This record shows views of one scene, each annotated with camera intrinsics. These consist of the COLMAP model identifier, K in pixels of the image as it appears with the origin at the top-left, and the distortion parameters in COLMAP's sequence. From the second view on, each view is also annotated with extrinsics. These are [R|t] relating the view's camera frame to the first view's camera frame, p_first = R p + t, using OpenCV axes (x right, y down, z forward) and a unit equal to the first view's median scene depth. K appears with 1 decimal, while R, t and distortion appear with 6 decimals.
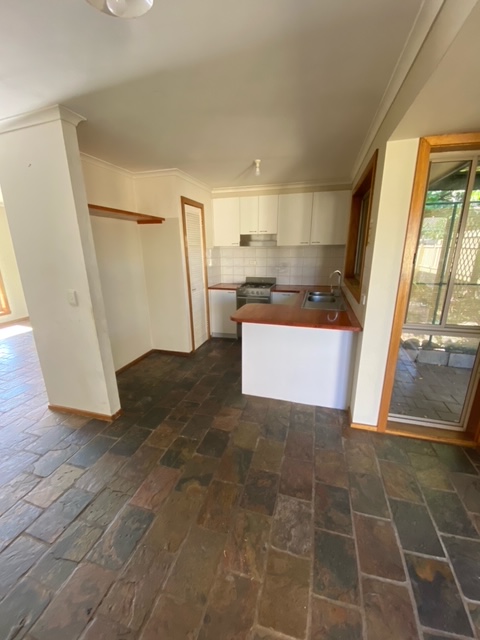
lens RADIAL K [[258.6, 0, 242.8], [0, 258.6, 319.1], [0, 0, 1]] dist [-0.007451, -0.006361]
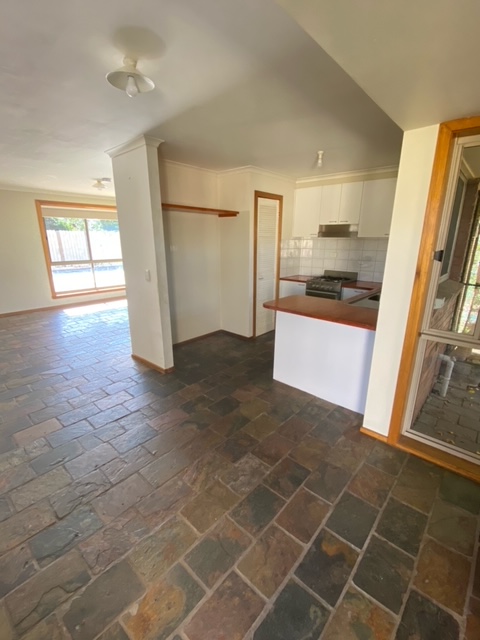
lens RADIAL K [[284.2, 0, 243.1], [0, 284.2, 319.5], [0, 0, 1]] dist [-0.002086, -0.001819]
pose [[0.903993, 0.131425, -0.406846, 0.411412], [-0.125684, 0.991225, 0.040935, 0.022840], [0.408656, 0.014129, 0.912579, -0.144132]]
